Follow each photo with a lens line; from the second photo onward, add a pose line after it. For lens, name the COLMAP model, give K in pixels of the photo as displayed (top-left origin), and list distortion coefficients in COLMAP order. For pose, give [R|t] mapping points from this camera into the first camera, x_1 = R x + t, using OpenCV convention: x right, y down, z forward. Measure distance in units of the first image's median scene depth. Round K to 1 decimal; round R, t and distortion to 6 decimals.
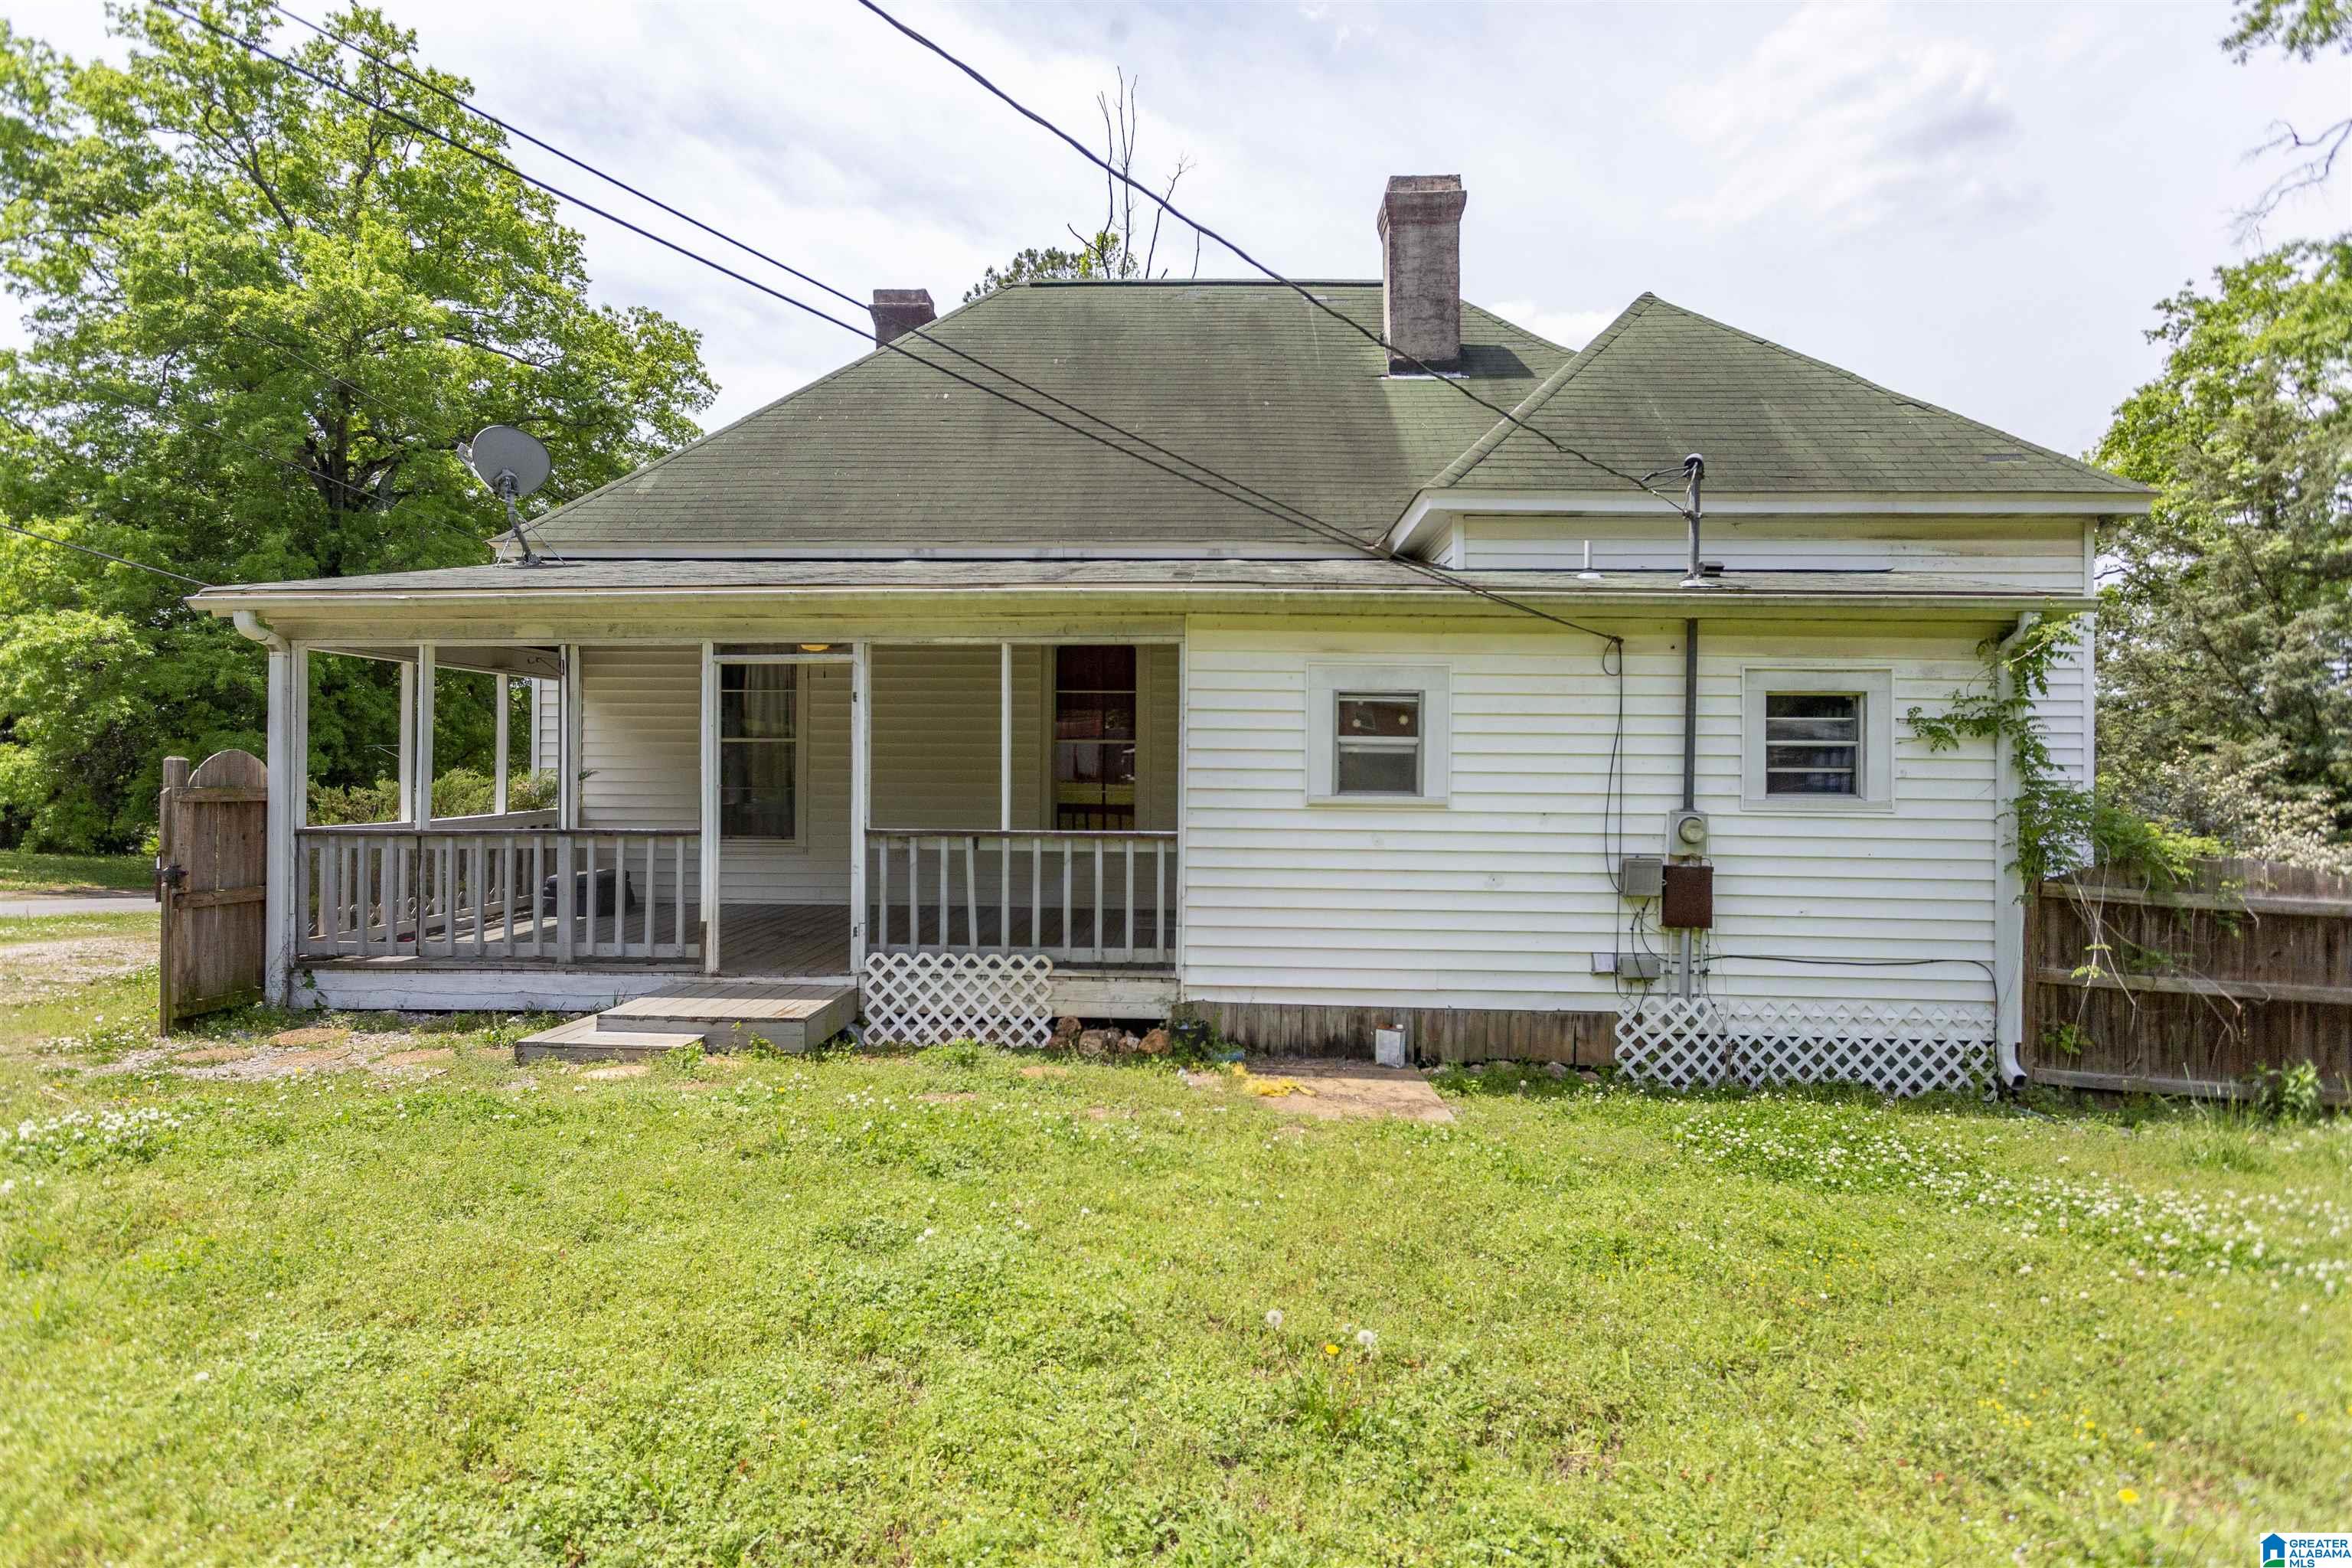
lens RADIAL K [[1153.3, 0, 1161.4], [0, 1153.3, 772.7], [0, 0, 1]] dist [-0.006403, 0.003879]
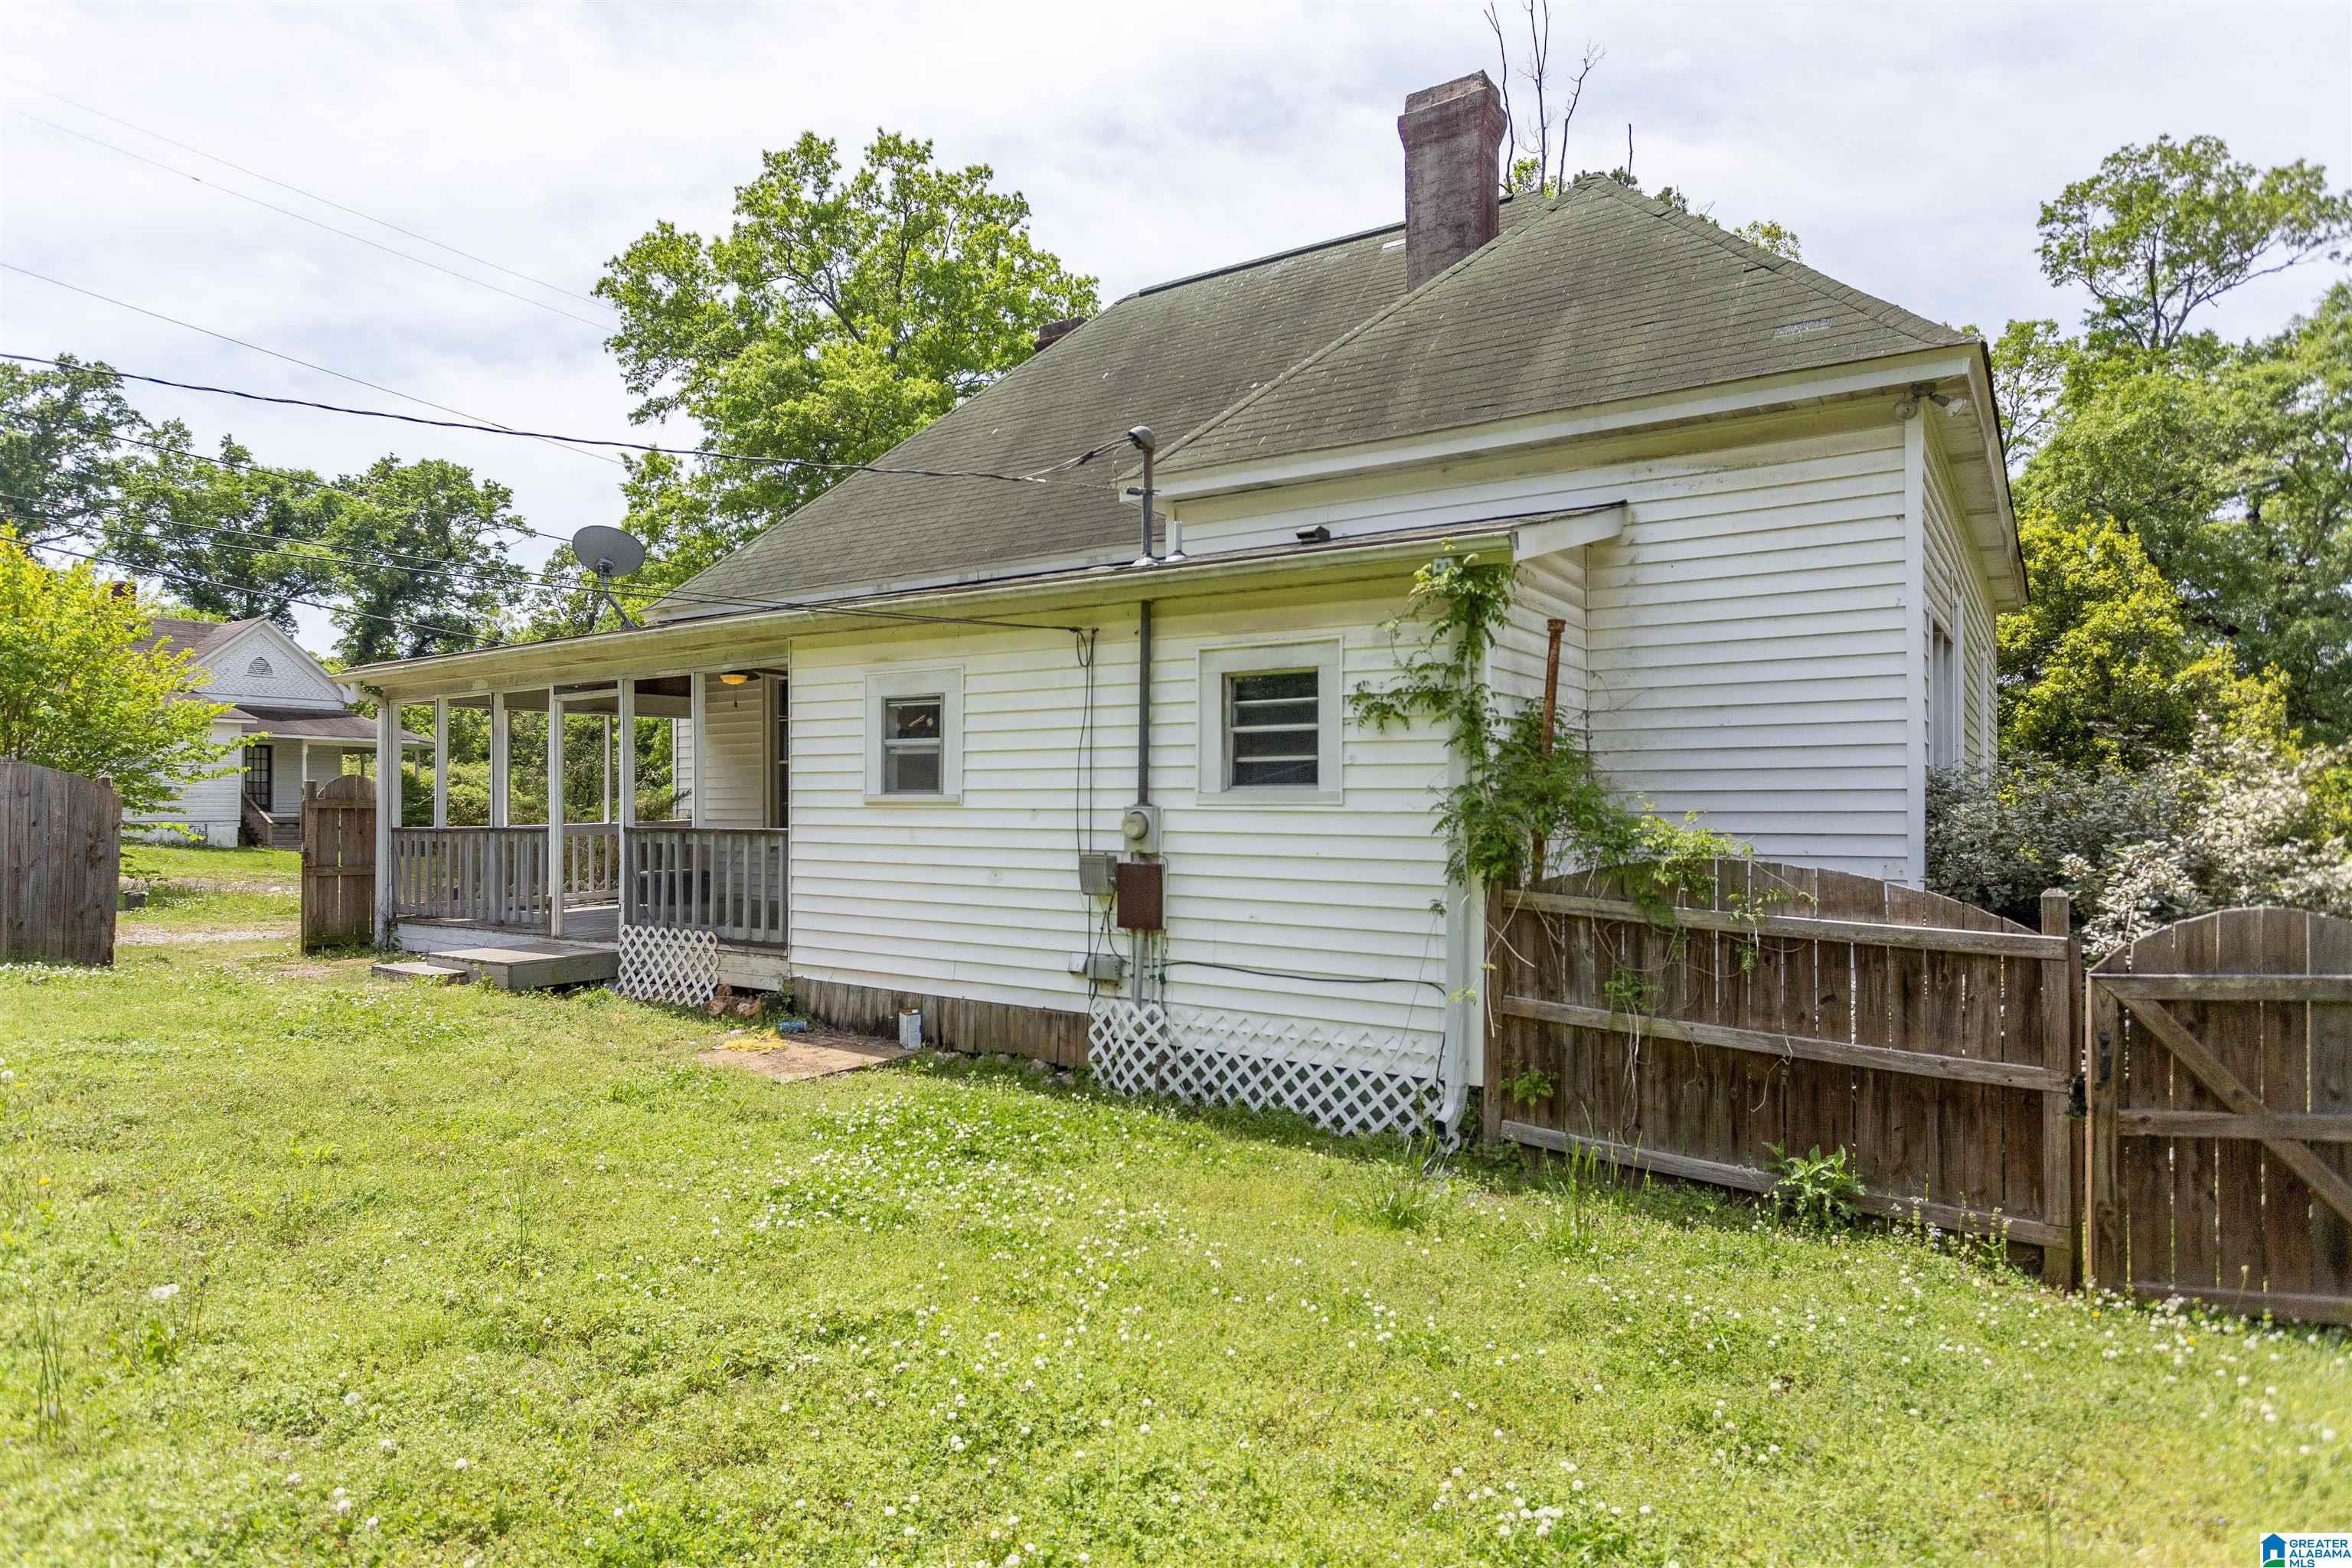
lens RADIAL K [[1345.3, 0, 1152.5], [0, 1345.3, 790.8], [0, 0, 1]] dist [-0.000954, 0.007444]
pose [[0.842601, -0.015501, -0.538316, 1.036118], [0.009885, 0.999862, -0.013320, 0.035381], [0.538448, 0.005902, 0.842638, 0.073487]]
